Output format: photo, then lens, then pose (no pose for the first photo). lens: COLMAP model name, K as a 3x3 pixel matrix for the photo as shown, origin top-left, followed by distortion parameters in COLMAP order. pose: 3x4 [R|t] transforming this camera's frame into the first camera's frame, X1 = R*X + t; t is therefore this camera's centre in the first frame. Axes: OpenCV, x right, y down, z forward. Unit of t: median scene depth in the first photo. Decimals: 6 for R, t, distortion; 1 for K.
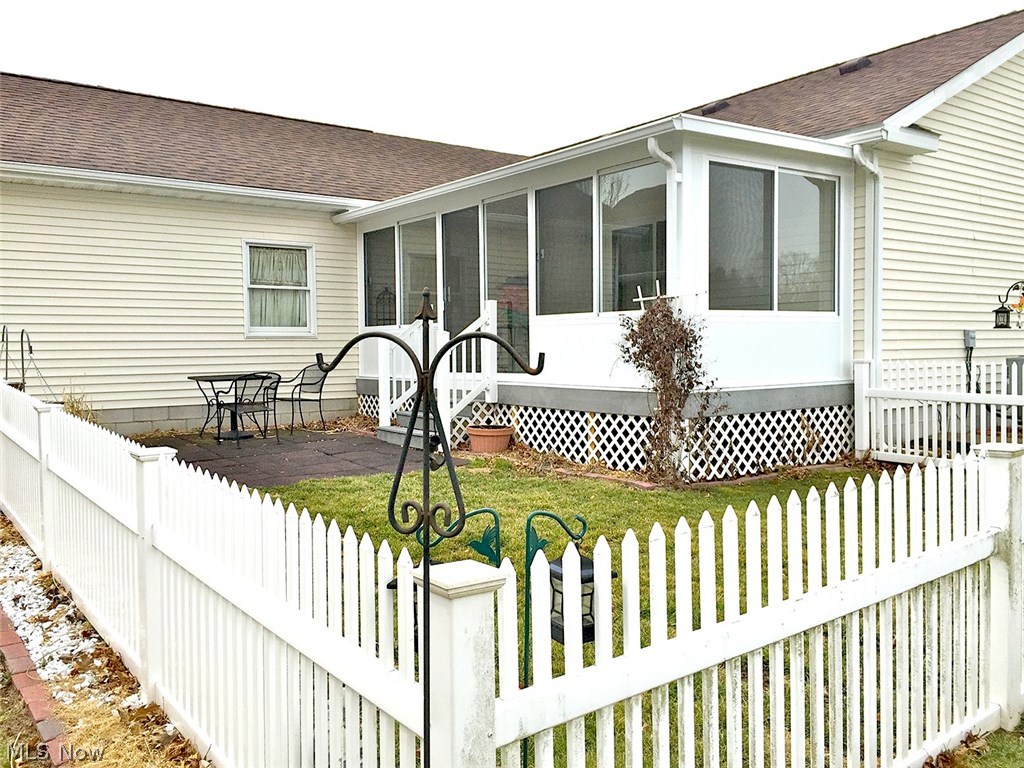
lens RADIAL K [[872.0, 0, 492.4], [0, 872.0, 378.4], [0, 0, 1]] dist [0.076930, -0.077899]
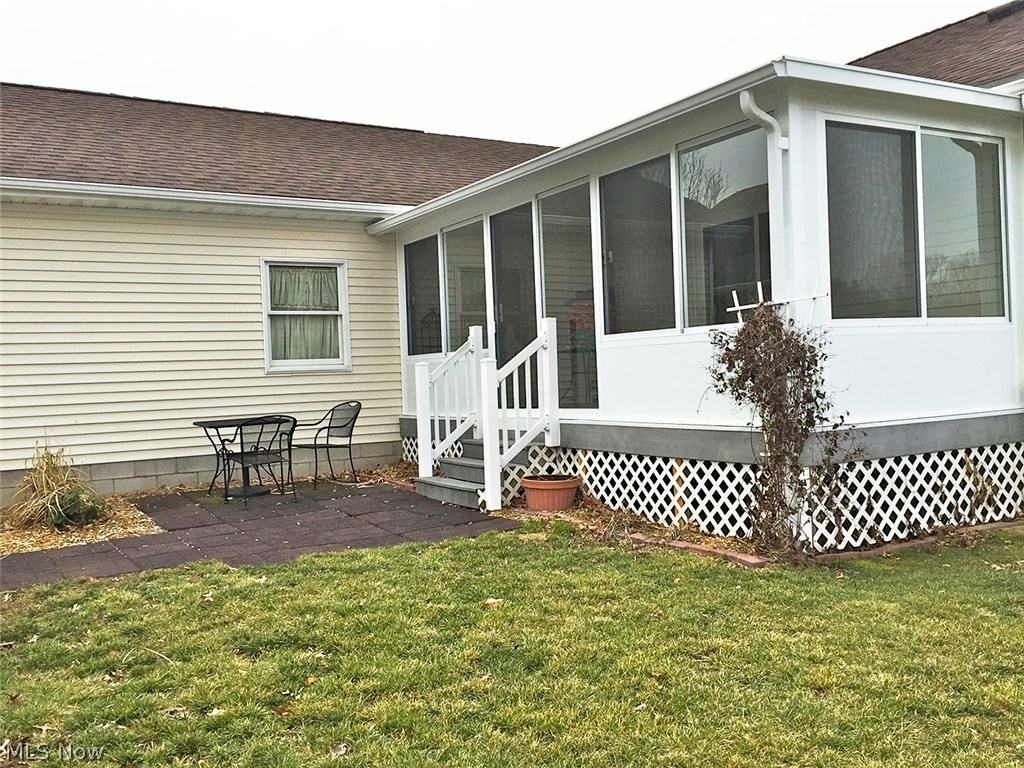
lens RADIAL K [[893.8, 0, 515.1], [0, 893.8, 381.0], [0, 0, 1]] dist [0.088887, -0.090089]
pose [[0.995604, -0.028195, -0.089320, 0.042176], [0.025668, 0.999241, -0.029314, -0.009111], [0.090079, 0.026893, 0.995571, 0.194623]]
